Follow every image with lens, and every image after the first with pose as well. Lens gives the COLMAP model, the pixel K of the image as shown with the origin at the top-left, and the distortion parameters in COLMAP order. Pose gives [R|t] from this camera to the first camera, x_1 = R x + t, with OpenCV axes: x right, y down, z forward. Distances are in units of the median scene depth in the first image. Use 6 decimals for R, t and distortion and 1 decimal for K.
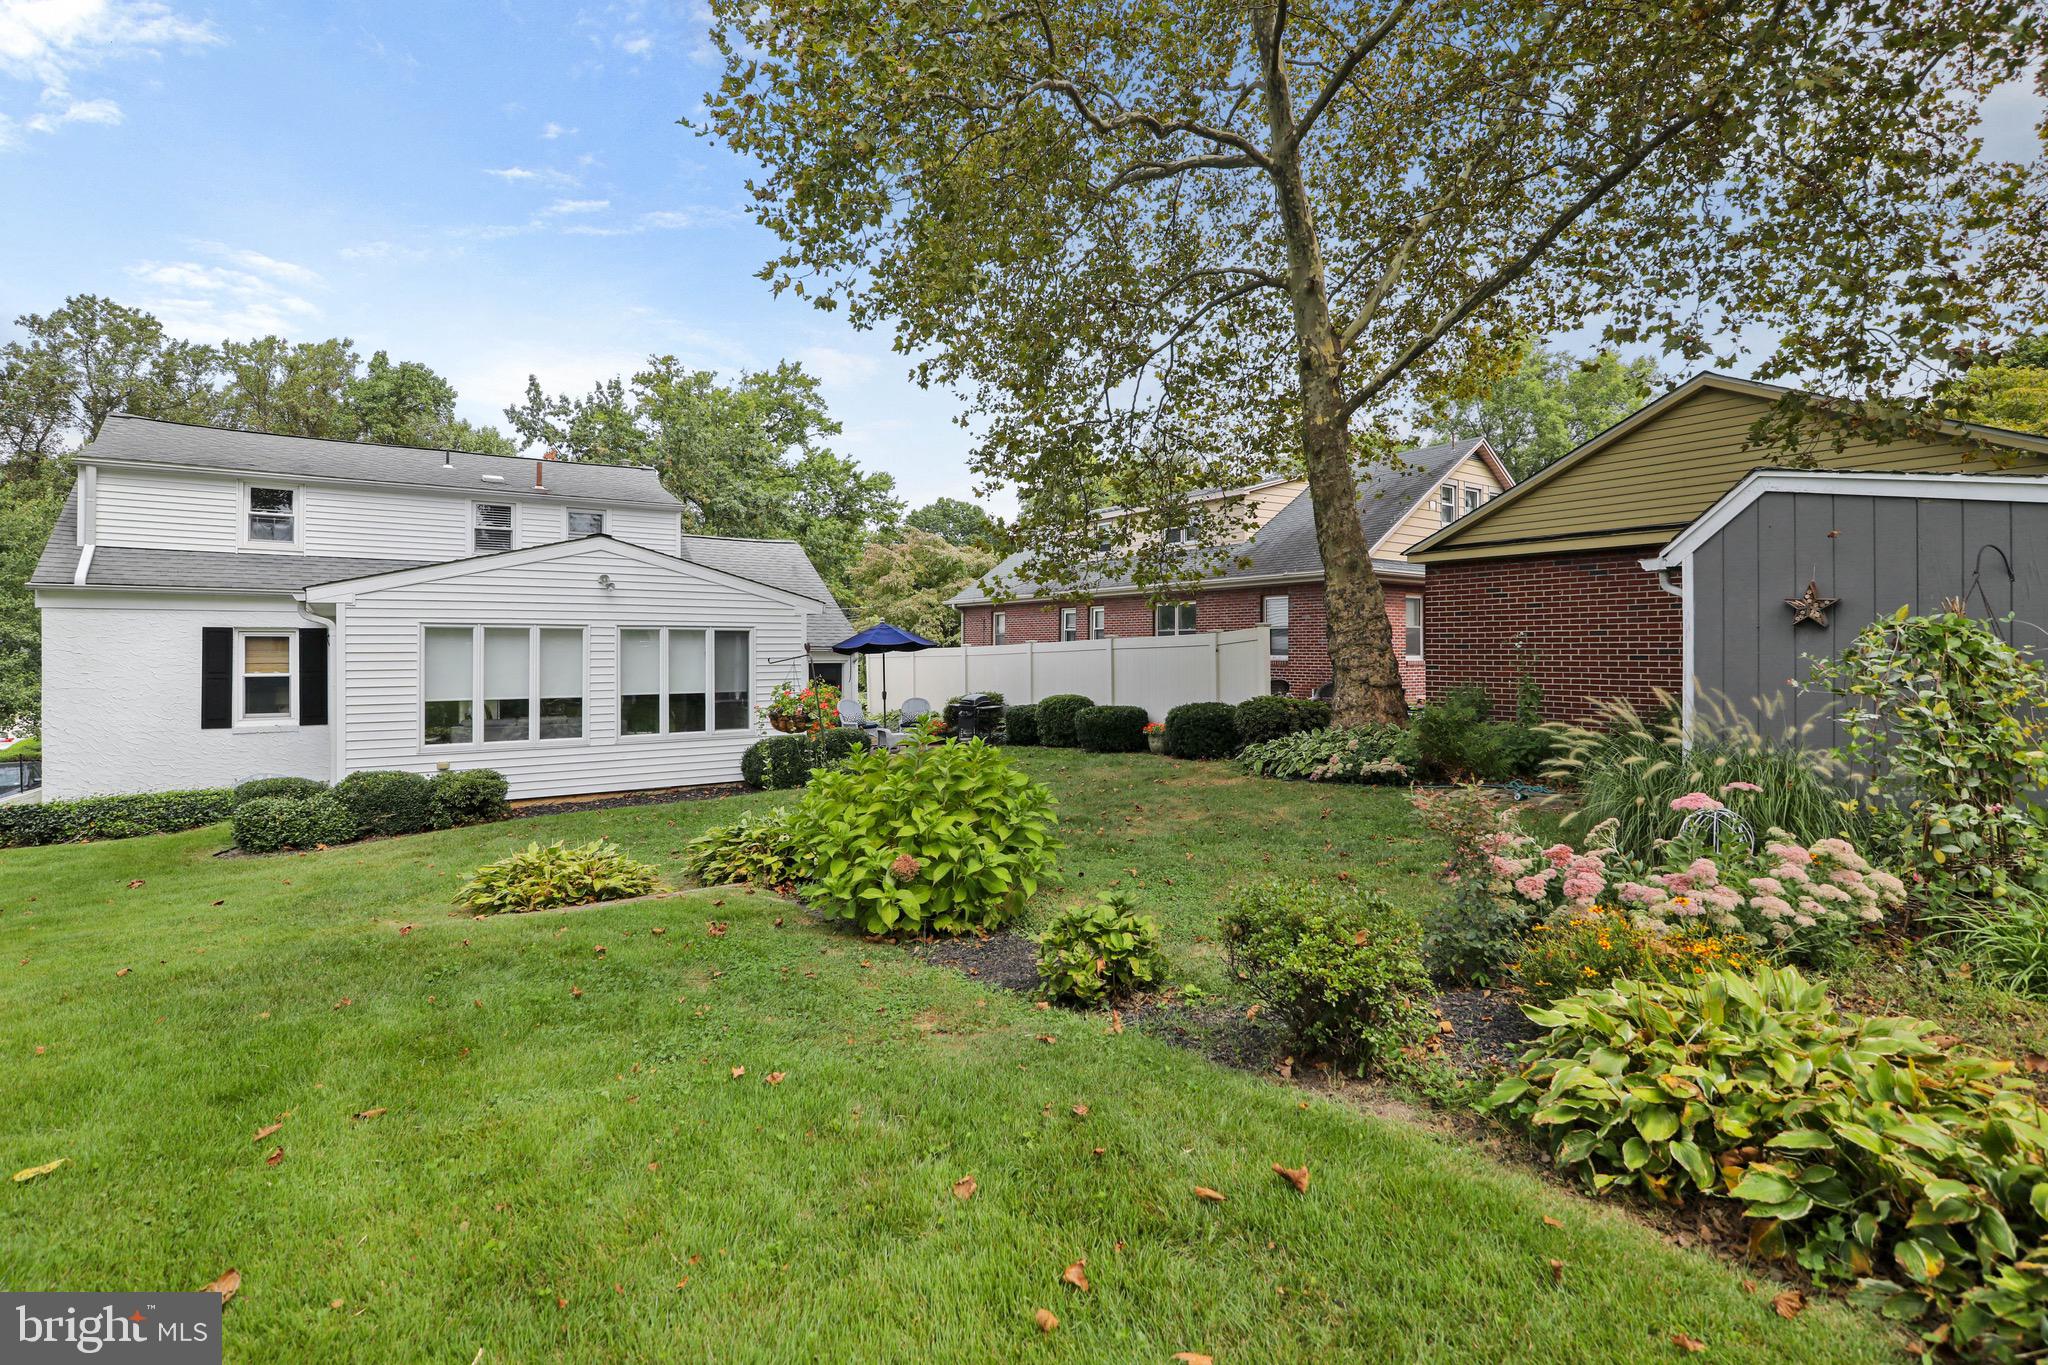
lens RADIAL K [[944.4, 0, 1024.5], [0, 944.4, 676.5], [0, 0, 1]] dist [-0.019865, 0.000393]
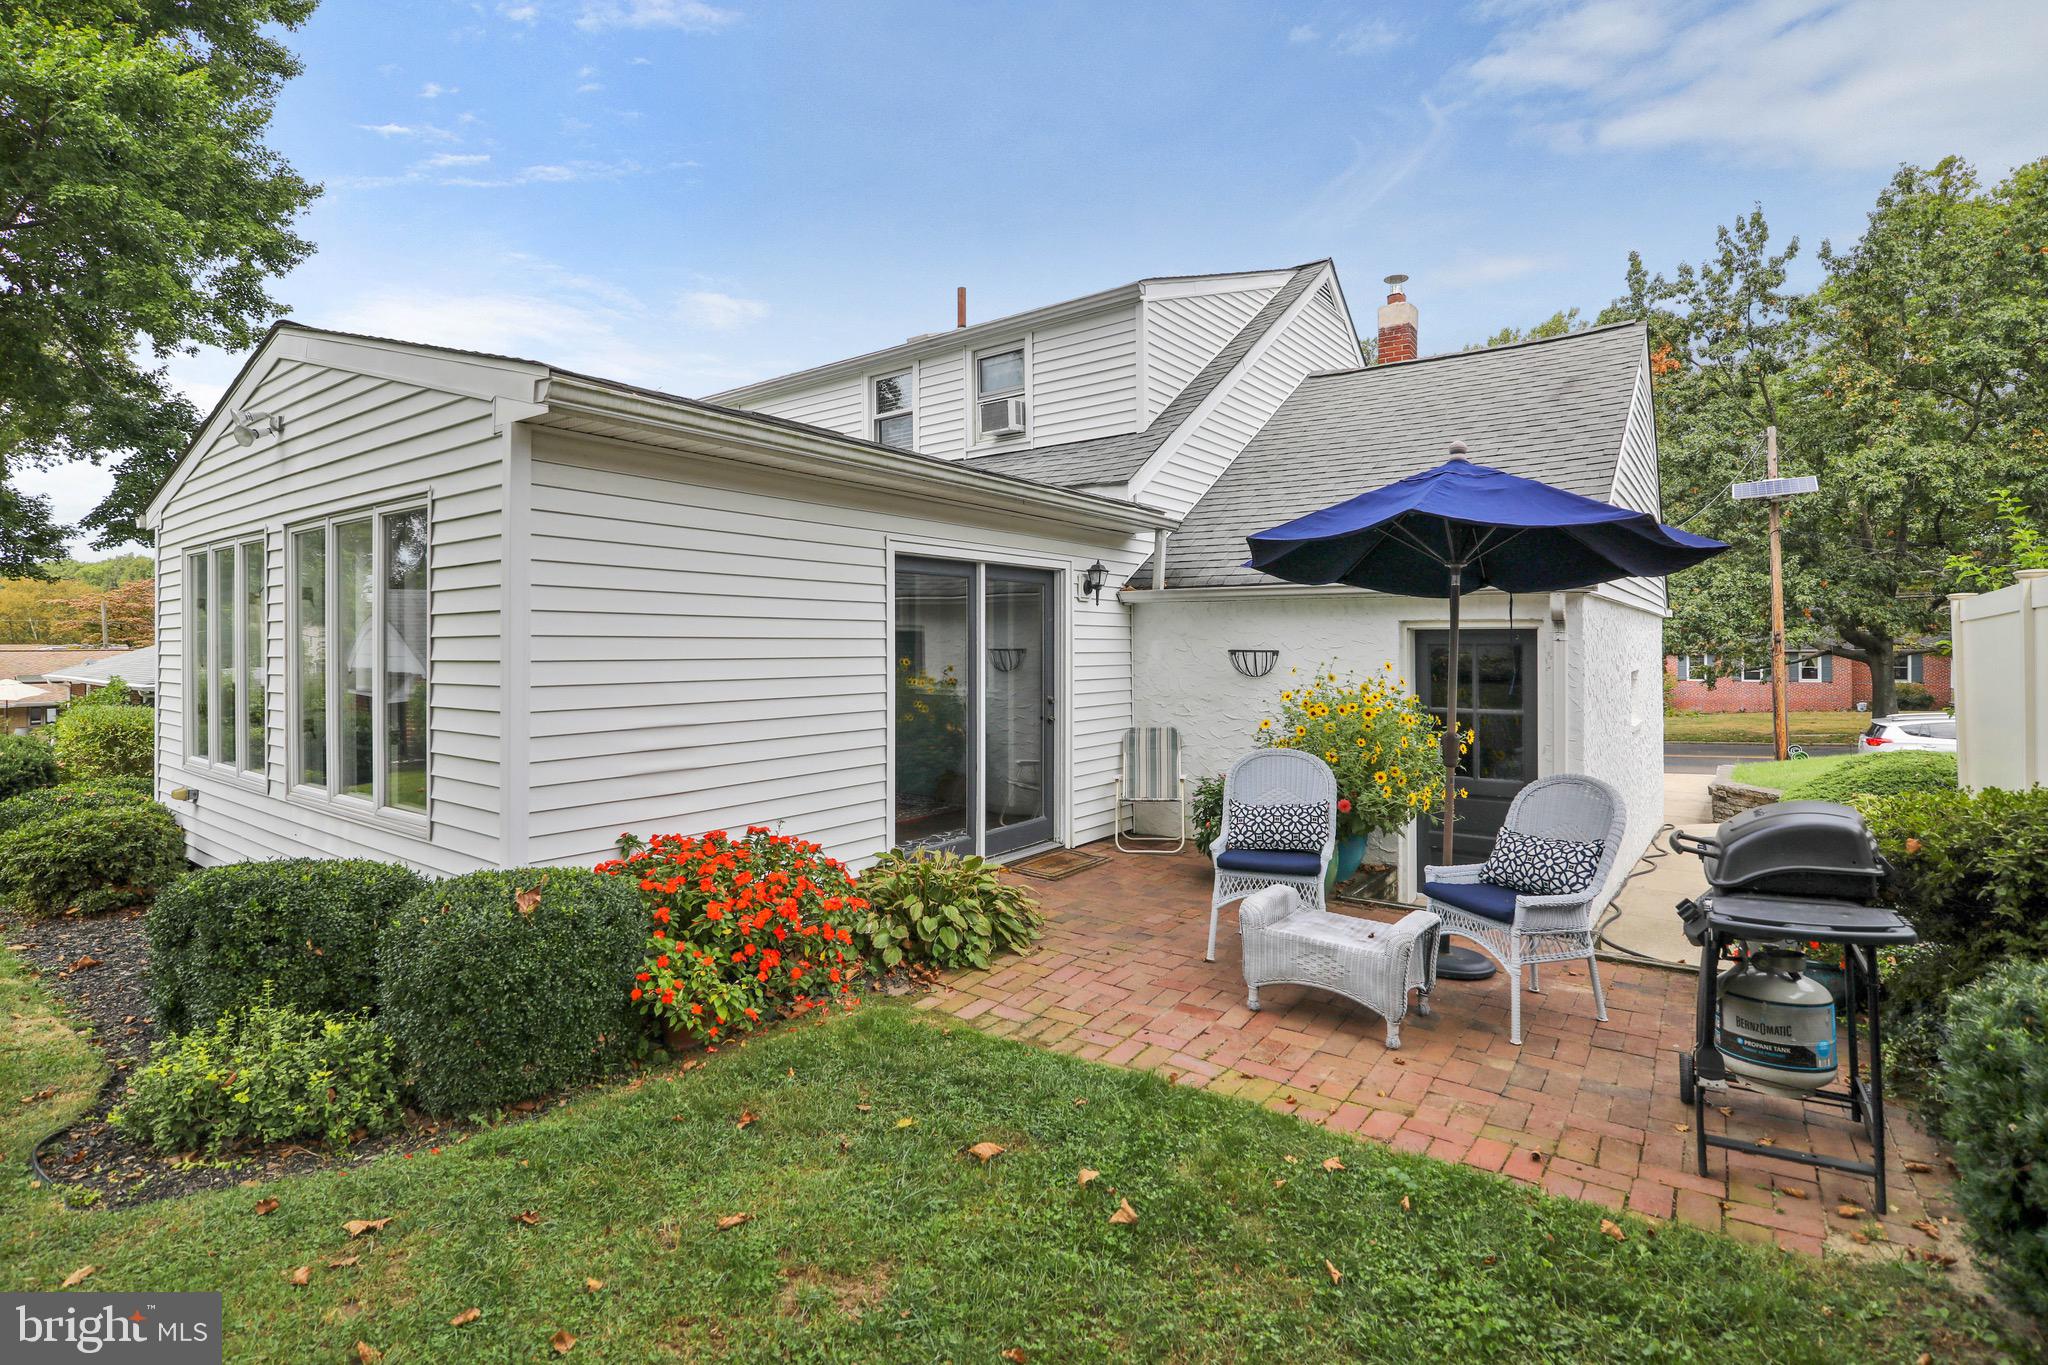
lens RADIAL K [[959.1, 0, 1017.5], [0, 959.1, 644.8], [0, 0, 1]] dist [-0.021762, 0.000314]
pose [[0.315096, 0.001595, -0.949059, 0.073496], [-0.022928, 0.999720, -0.005932, -0.004395], [0.948783, 0.023629, 0.315044, 1.050098]]
